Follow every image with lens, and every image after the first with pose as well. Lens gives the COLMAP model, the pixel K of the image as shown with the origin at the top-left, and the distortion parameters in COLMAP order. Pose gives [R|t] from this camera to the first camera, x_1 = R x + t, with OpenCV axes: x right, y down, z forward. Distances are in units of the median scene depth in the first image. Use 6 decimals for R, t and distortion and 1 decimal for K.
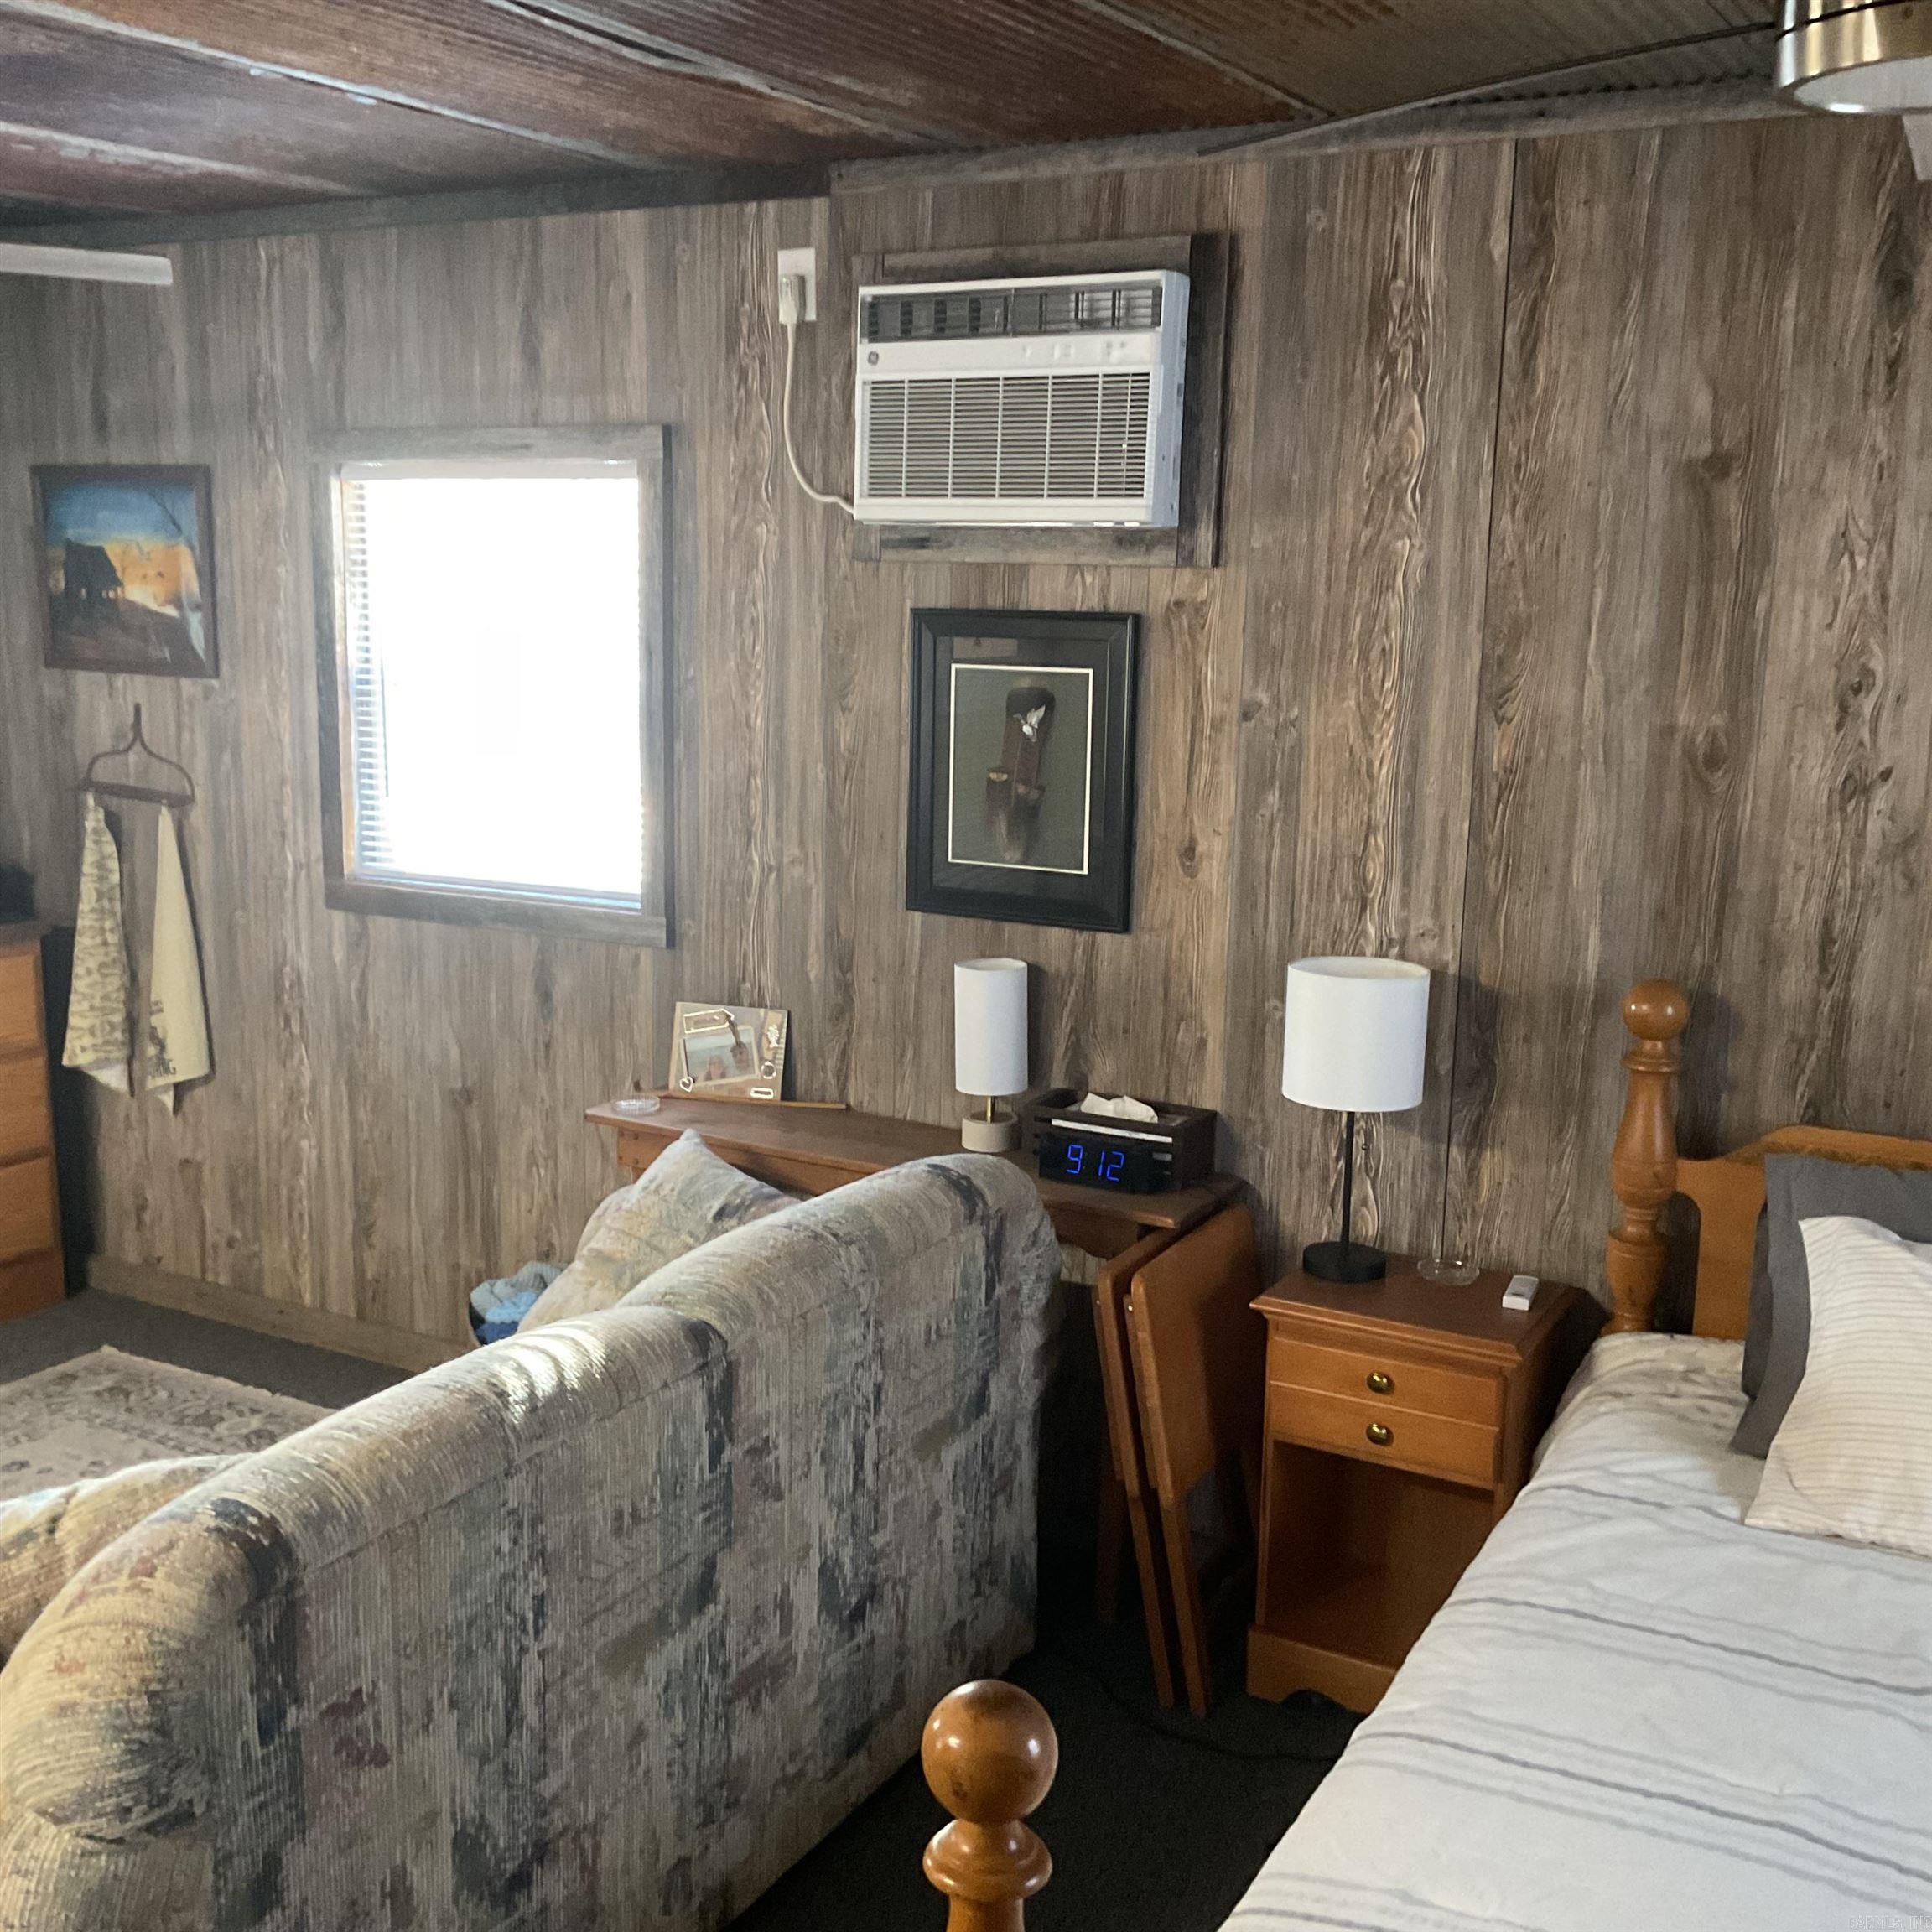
lens RADIAL K [[2124.8, 0, 972.9], [0, 2124.8, 976.3], [0, 0, 1]] dist [0.044583, 0.000000]
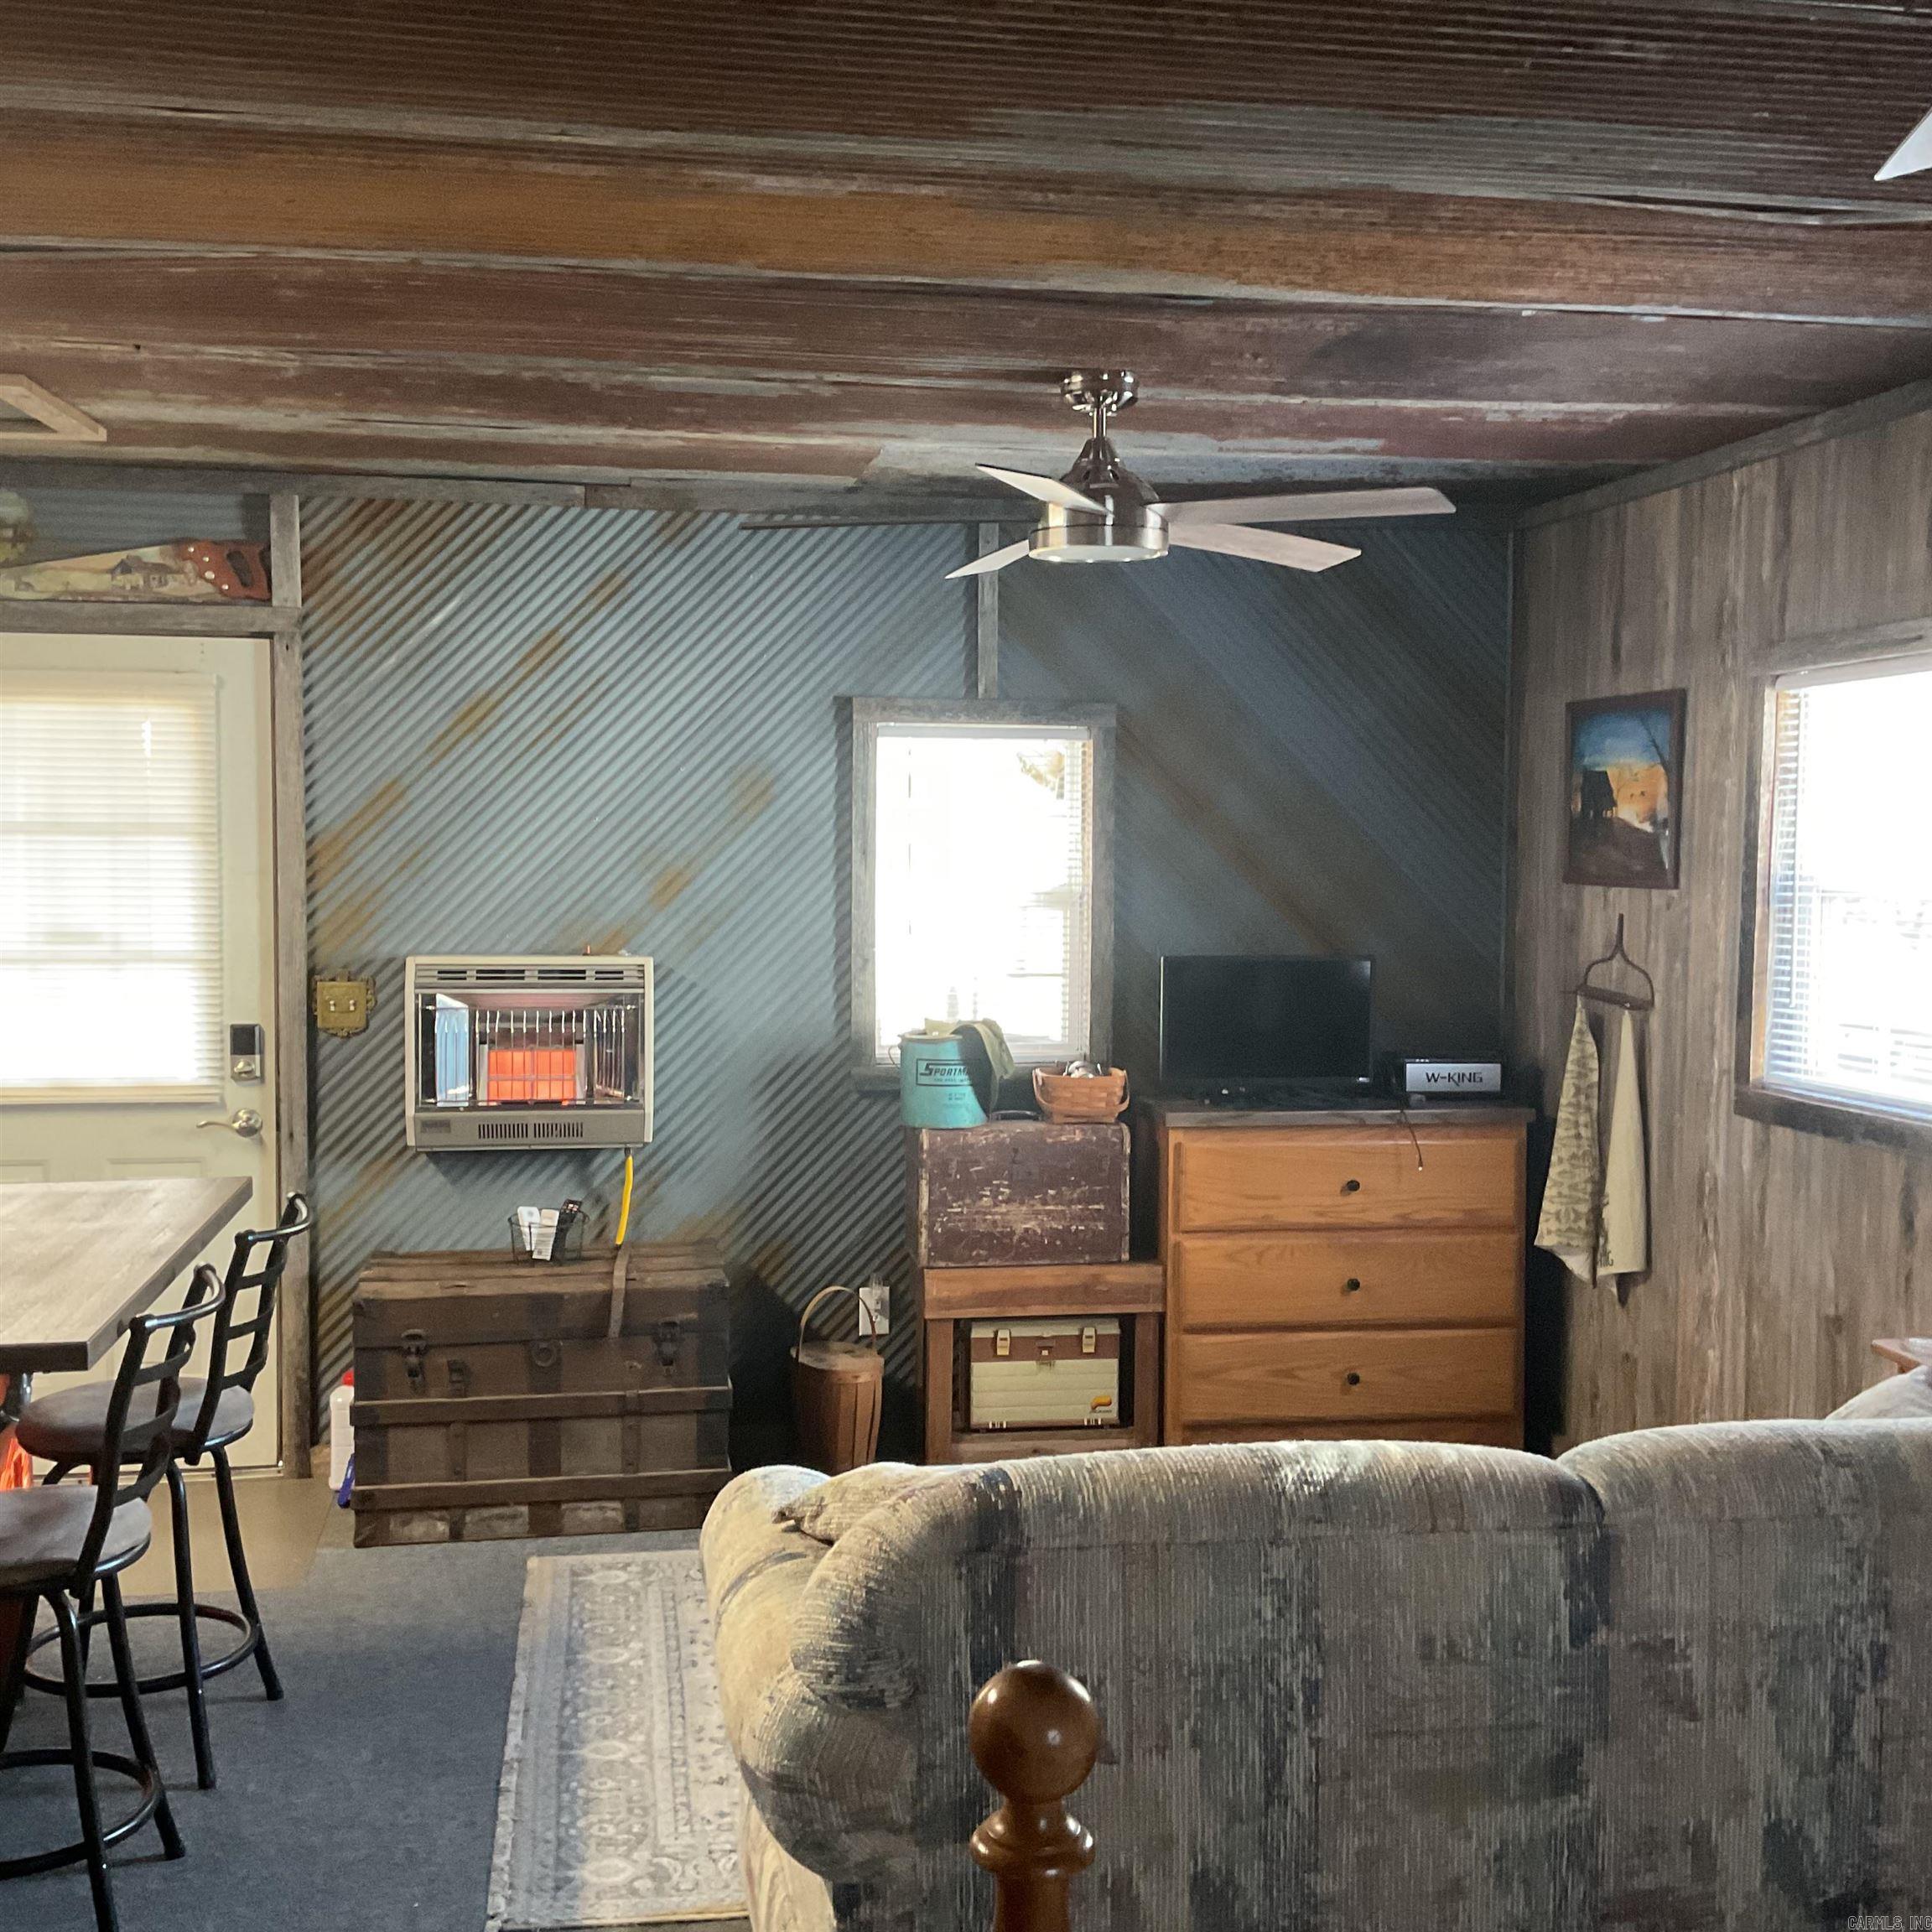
lens RADIAL K [[2124.8, 0, 969.5], [0, 2124.8, 979.2], [0, 0, 1]] dist [0.044583, 0.000000]
pose [[0.638038, 0.042825, -0.768813, 0.236296], [-0.147338, 0.986793, -0.067308, 0.025843], [0.755778, 0.156221, 0.635921, 0.086704]]
